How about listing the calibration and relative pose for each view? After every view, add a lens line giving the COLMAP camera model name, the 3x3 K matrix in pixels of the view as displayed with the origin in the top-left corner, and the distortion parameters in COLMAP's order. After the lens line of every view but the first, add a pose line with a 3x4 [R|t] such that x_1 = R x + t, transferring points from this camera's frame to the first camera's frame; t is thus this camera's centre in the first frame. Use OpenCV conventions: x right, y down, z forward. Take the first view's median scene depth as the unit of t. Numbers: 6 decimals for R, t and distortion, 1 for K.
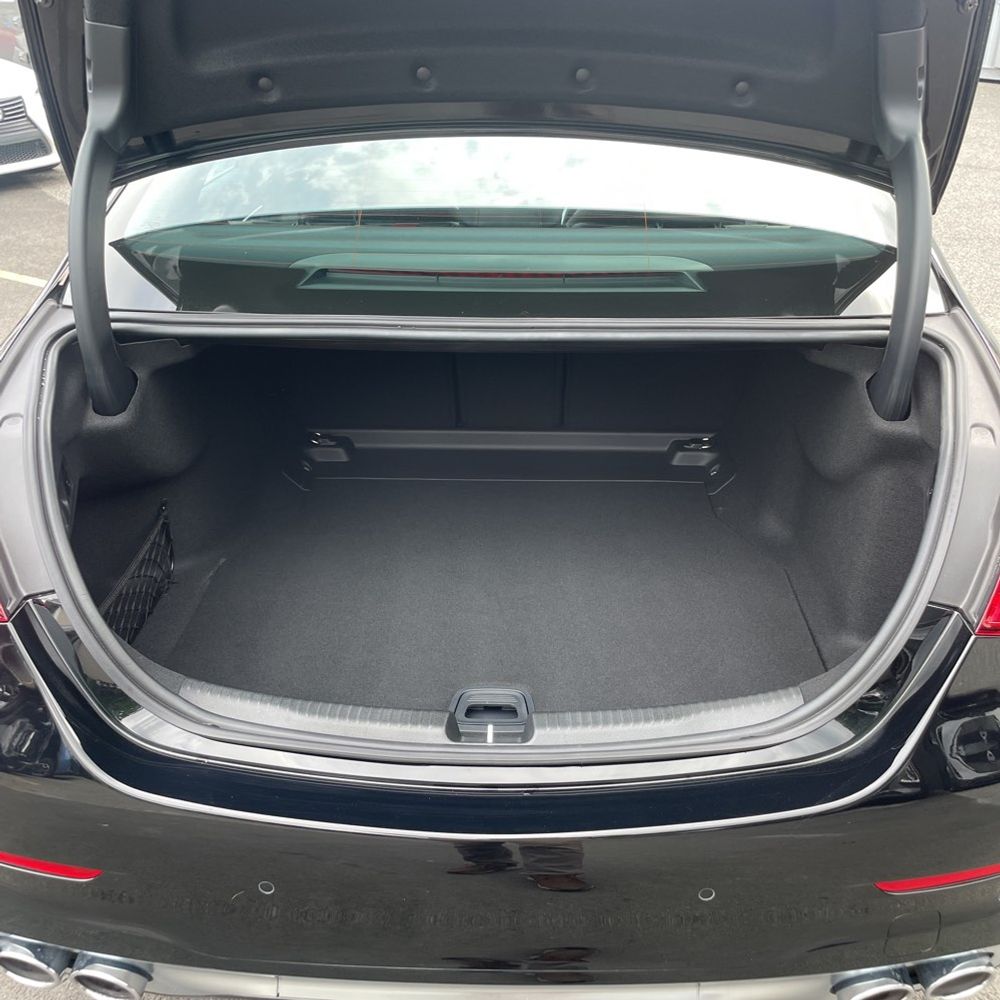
lens RADIAL K [[997.3, 0, 490.2], [0, 997.3, 489.8], [0, 0, 1]] dist [0.076834, -0.111099]
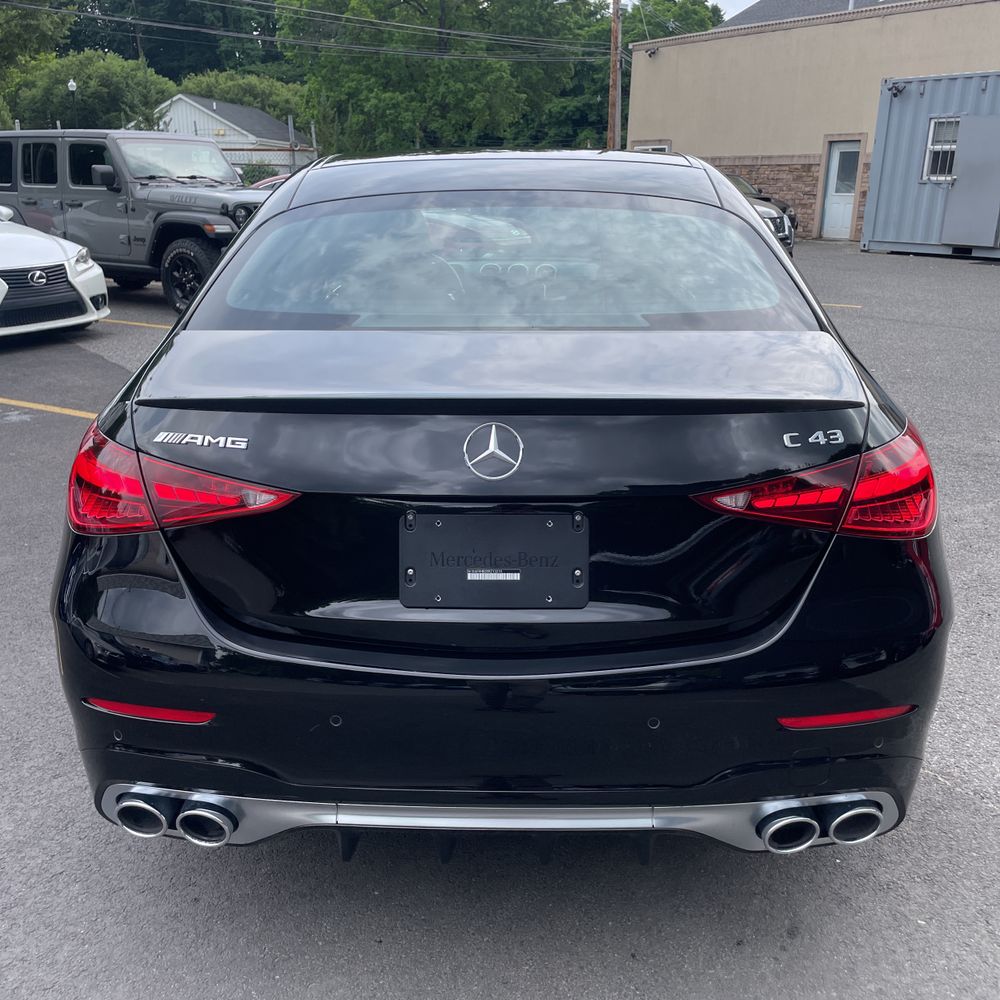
lens RADIAL K [[997.3, 0, 490.2], [0, 997.3, 489.8], [0, 0, 1]] dist [0.076834, -0.111099]
pose [[0.999657, -0.022929, 0.012676, -0.003050], [0.024719, 0.985761, -0.166323, 0.065320], [-0.008682, 0.166579, 0.985990, -0.087130]]
